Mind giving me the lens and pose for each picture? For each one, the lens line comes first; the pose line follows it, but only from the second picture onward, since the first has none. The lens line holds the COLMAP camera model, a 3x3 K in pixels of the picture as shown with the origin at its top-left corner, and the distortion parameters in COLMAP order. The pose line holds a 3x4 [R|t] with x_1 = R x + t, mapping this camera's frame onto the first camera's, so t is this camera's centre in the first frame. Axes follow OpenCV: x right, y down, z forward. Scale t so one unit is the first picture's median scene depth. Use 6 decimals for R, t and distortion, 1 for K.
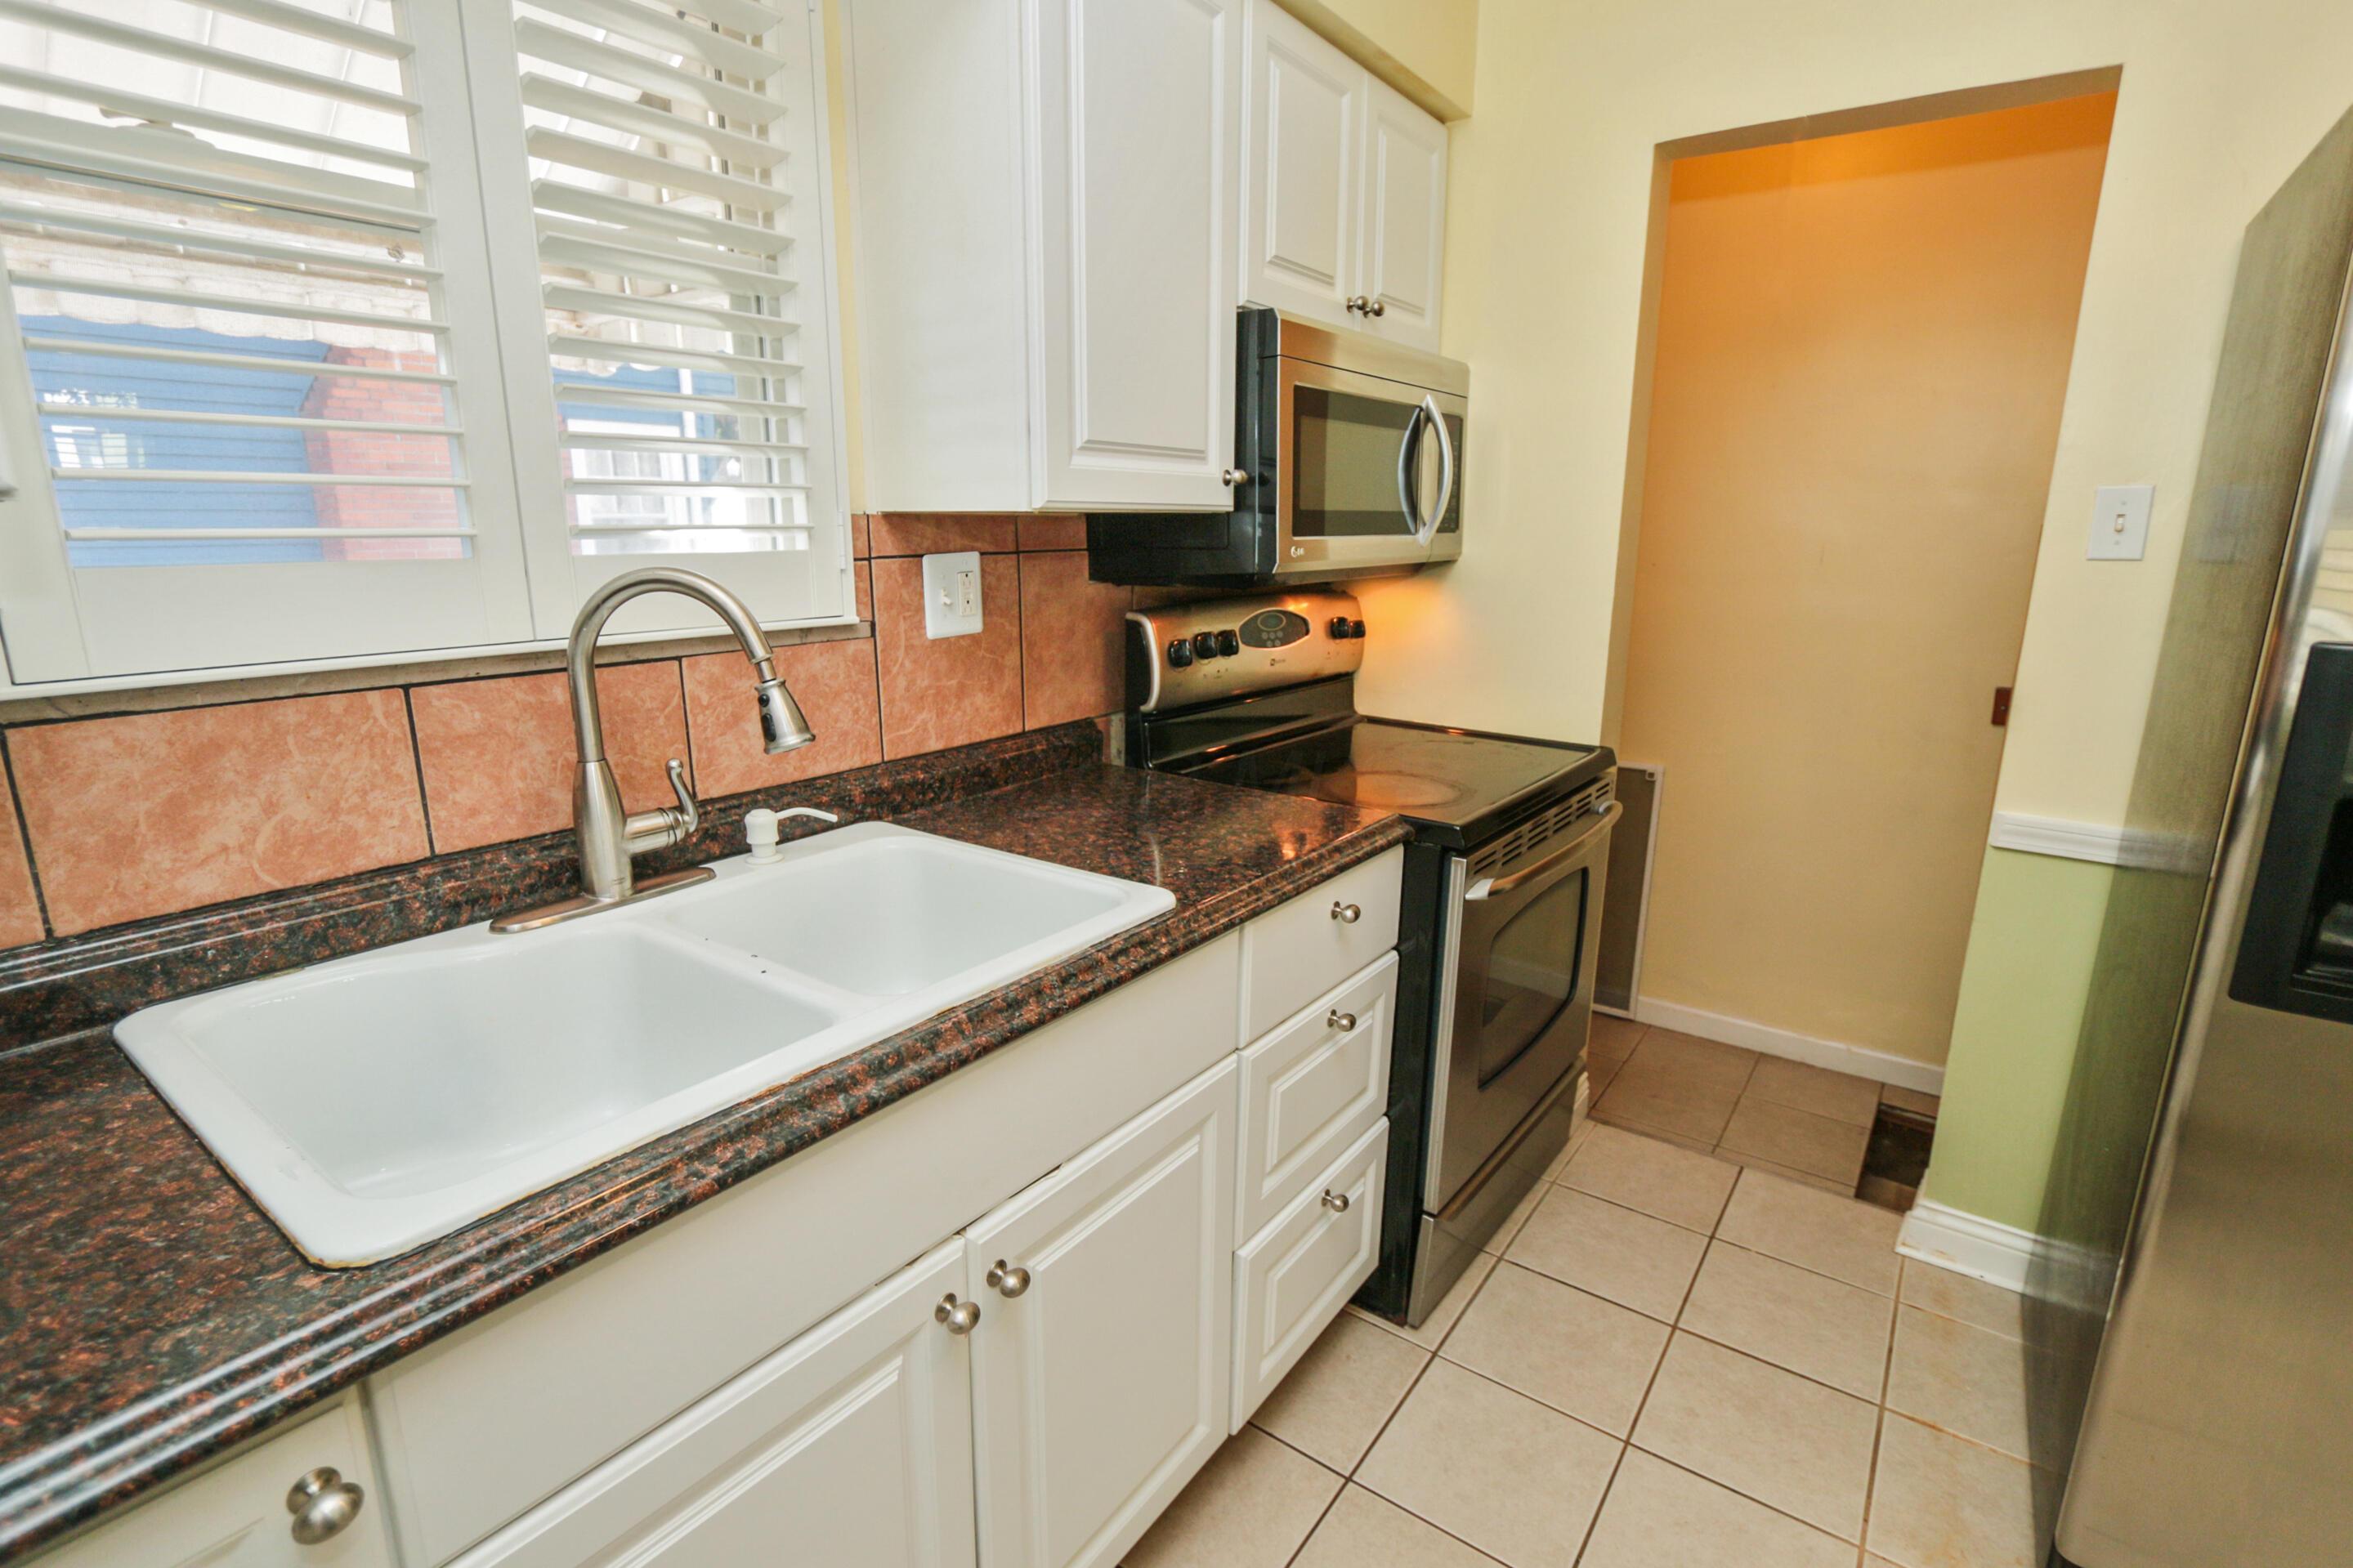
lens RADIAL K [[1098.2, 0, 1173.6], [0, 1098.2, 782.9], [0, 0, 1]] dist [-0.017721, 0.000230]
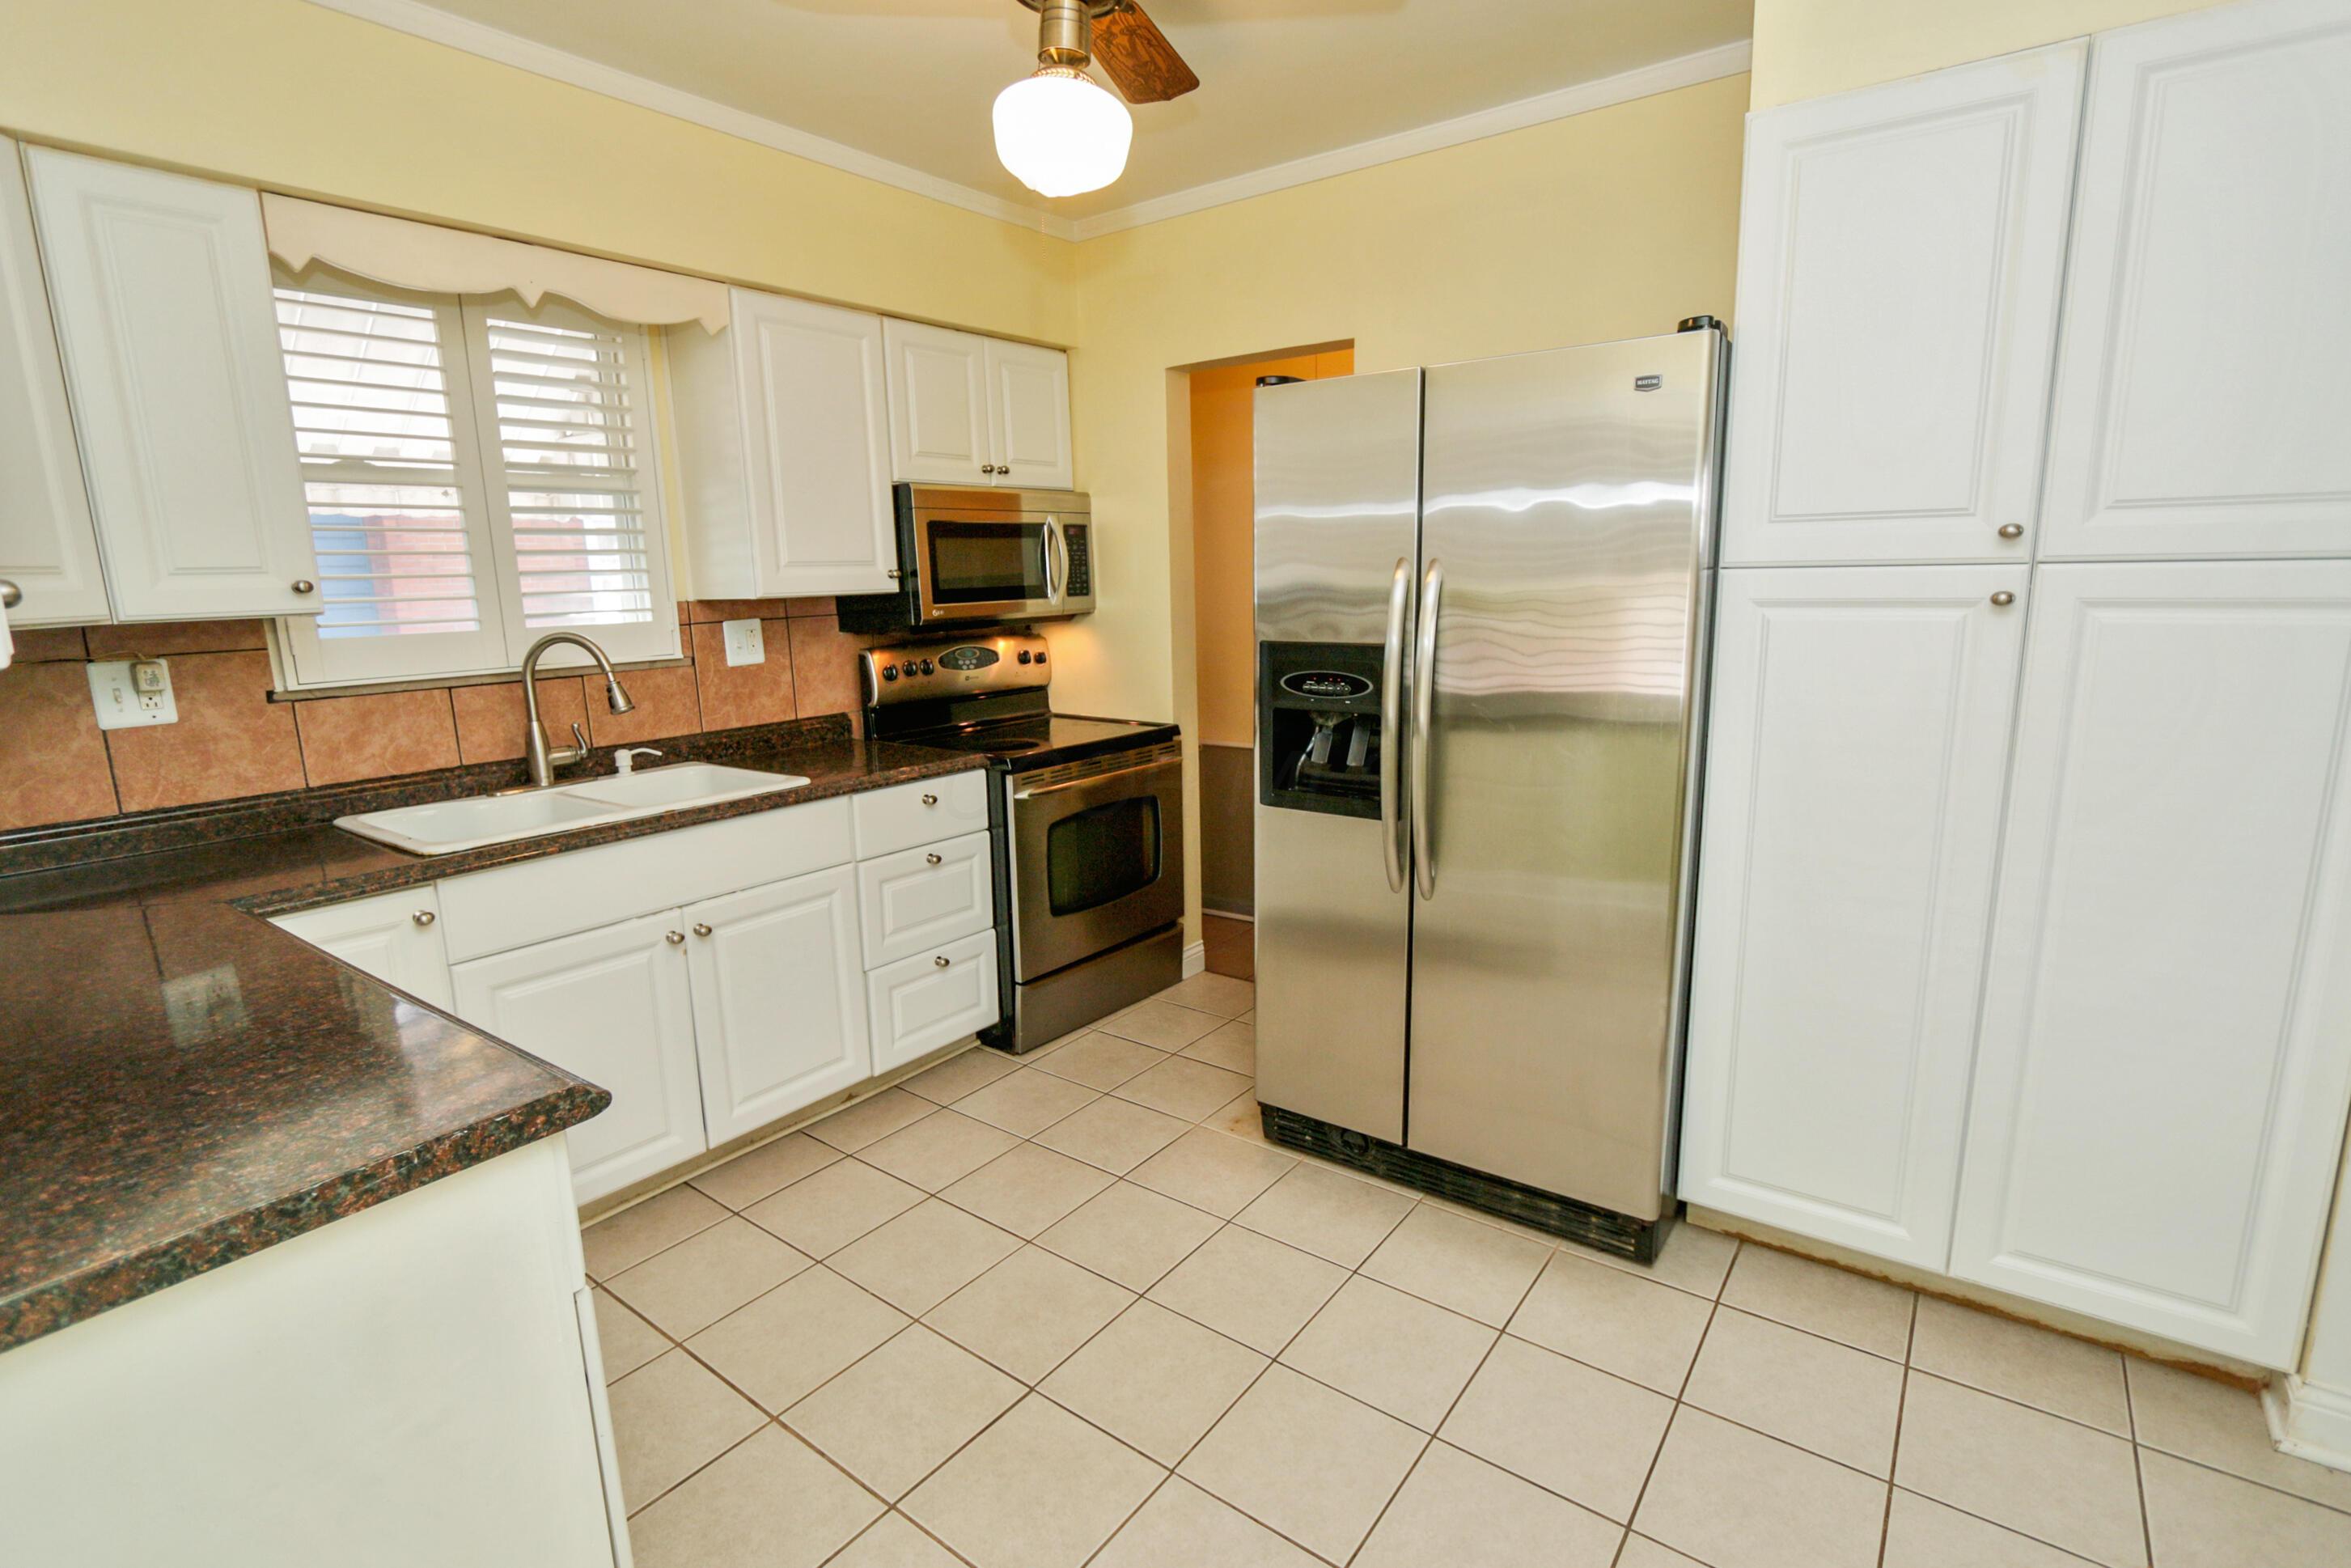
lens RADIAL K [[1088.7, 0, 1175.5], [0, 1088.7, 784.0], [0, 0, 1]] dist [-0.014766, 0.000771]
pose [[0.999427, -0.026379, -0.021194, 0.598048], [0.025453, 0.998758, -0.042842, 0.174239], [0.022297, 0.042278, 0.998857, -0.851981]]
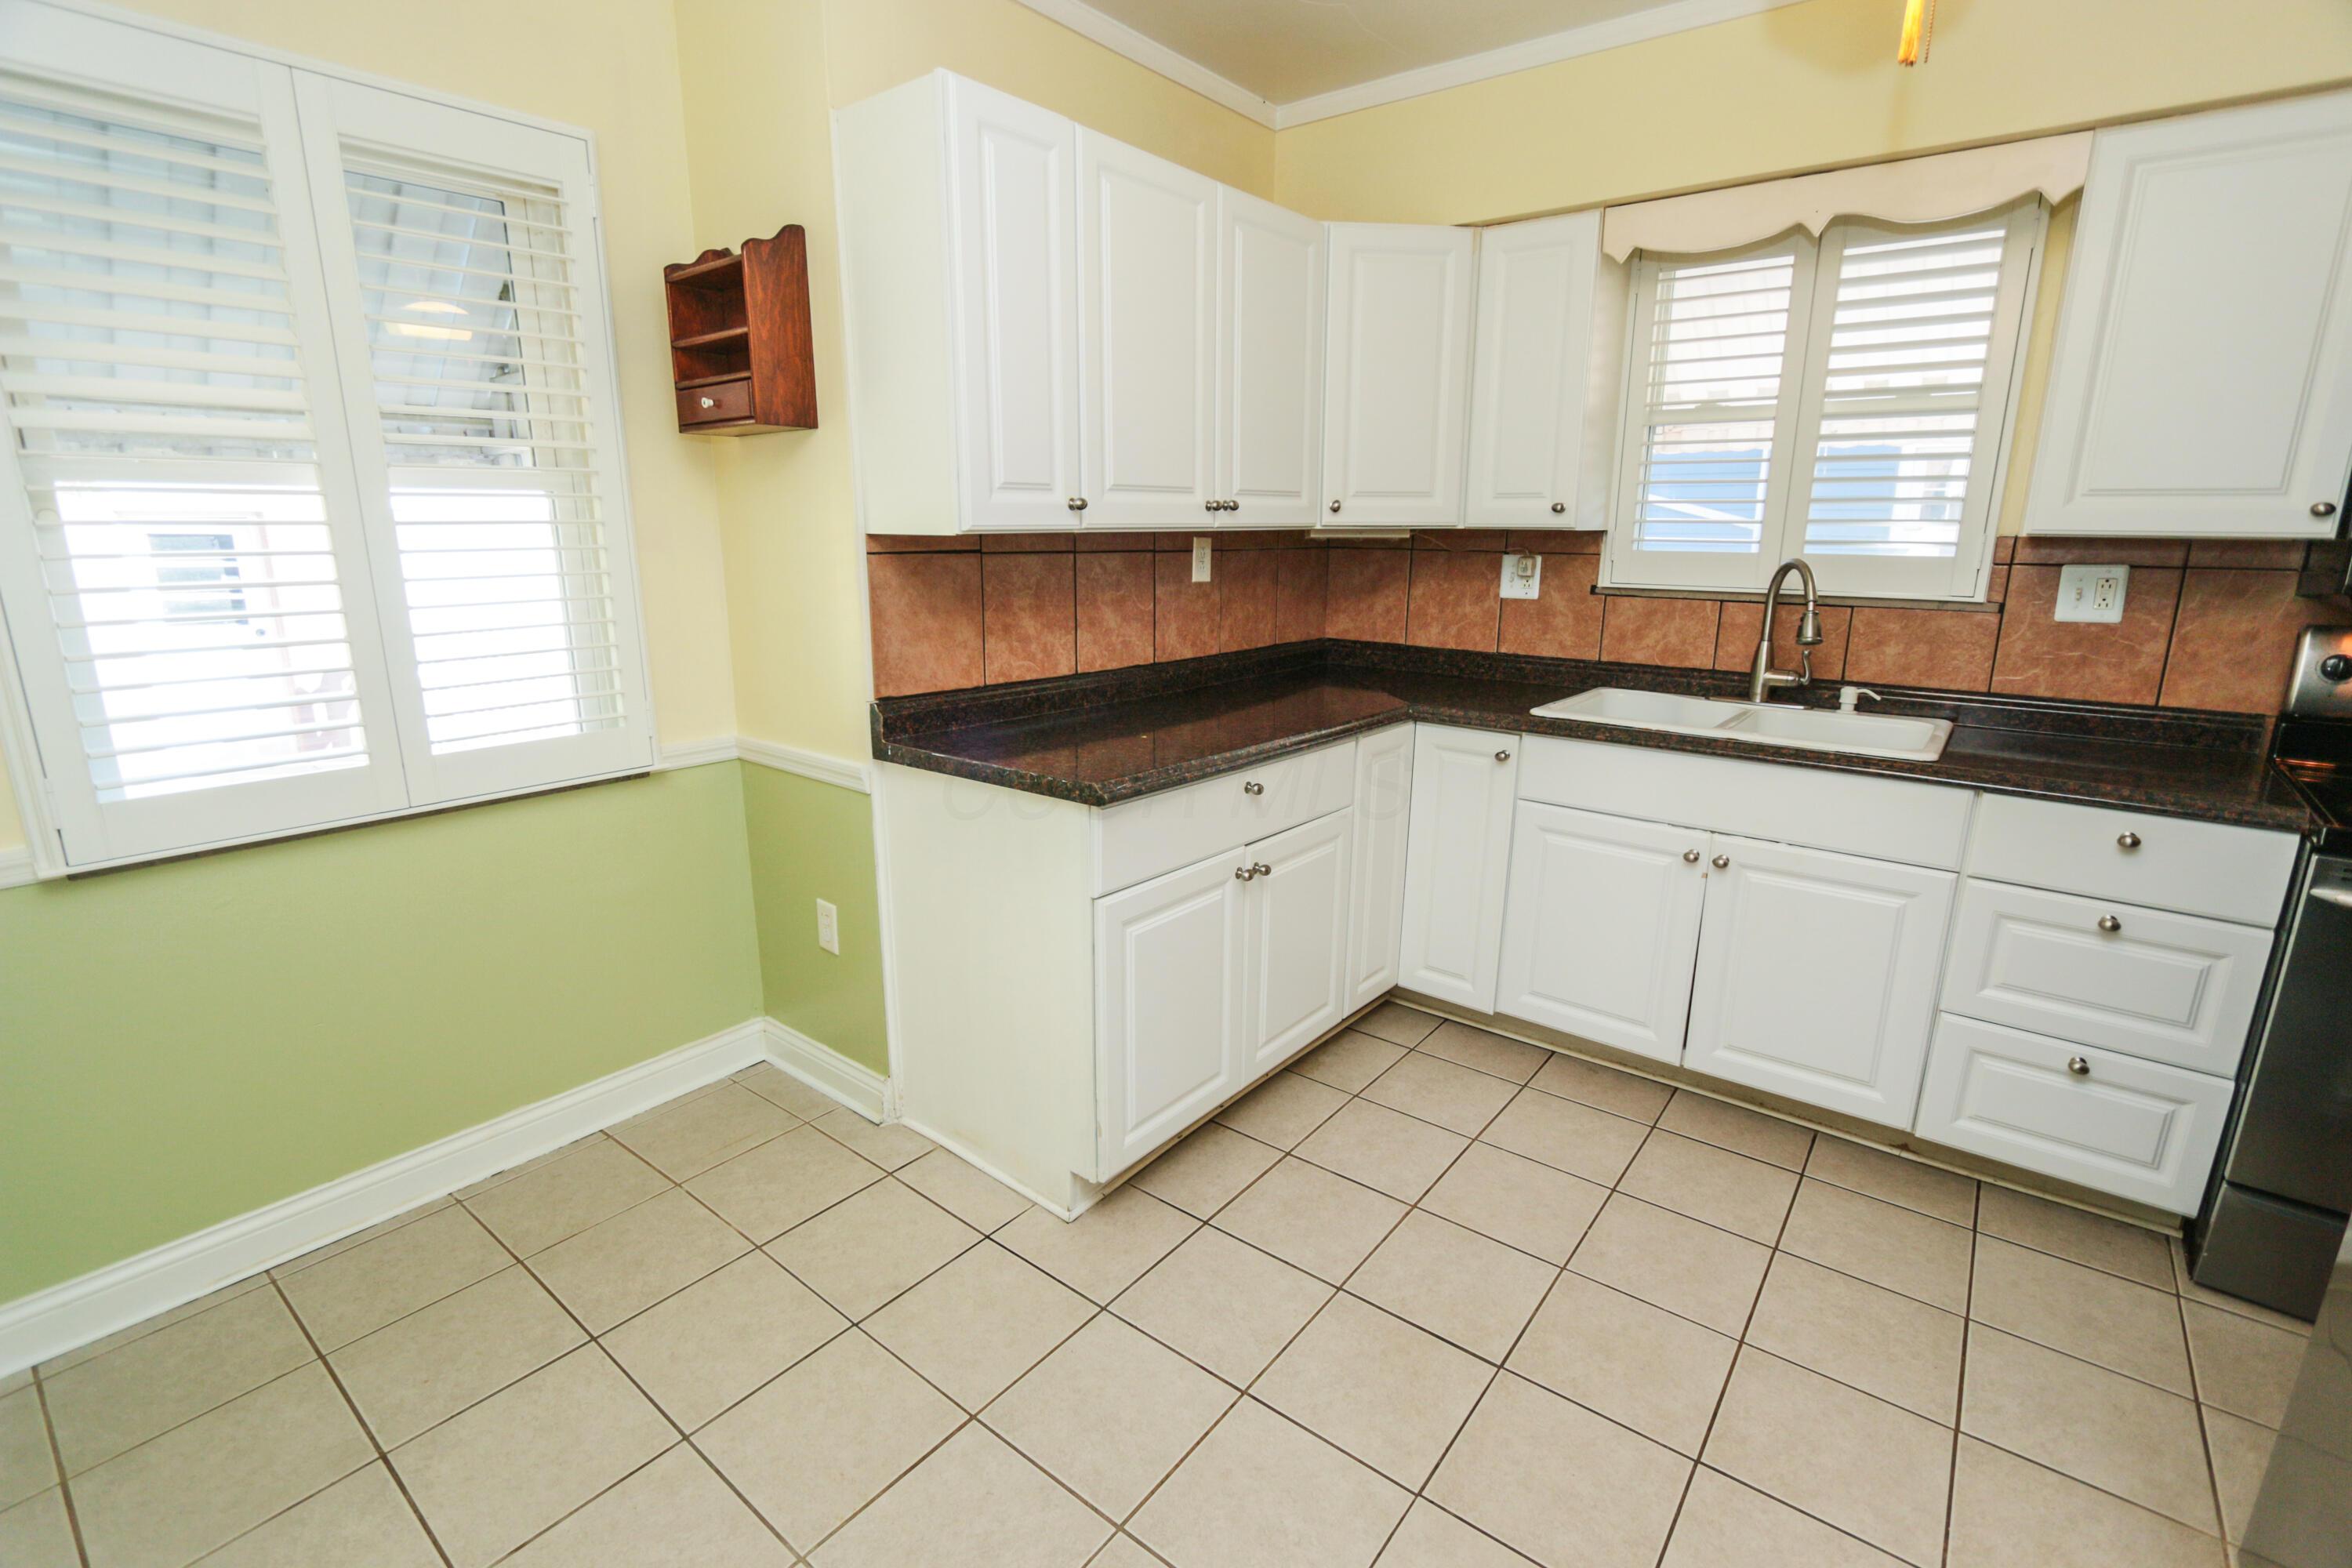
lens RADIAL K [[1068.9, 0, 1184.9], [0, 1068.9, 779.1], [0, 0, 1]] dist [-0.002630, 0.000284]
pose [[-0.021869, 0.230741, -0.972770, 1.346473], [-0.239321, 0.943505, 0.229179, 0.023992], [0.970694, 0.237816, 0.034588, -0.157724]]
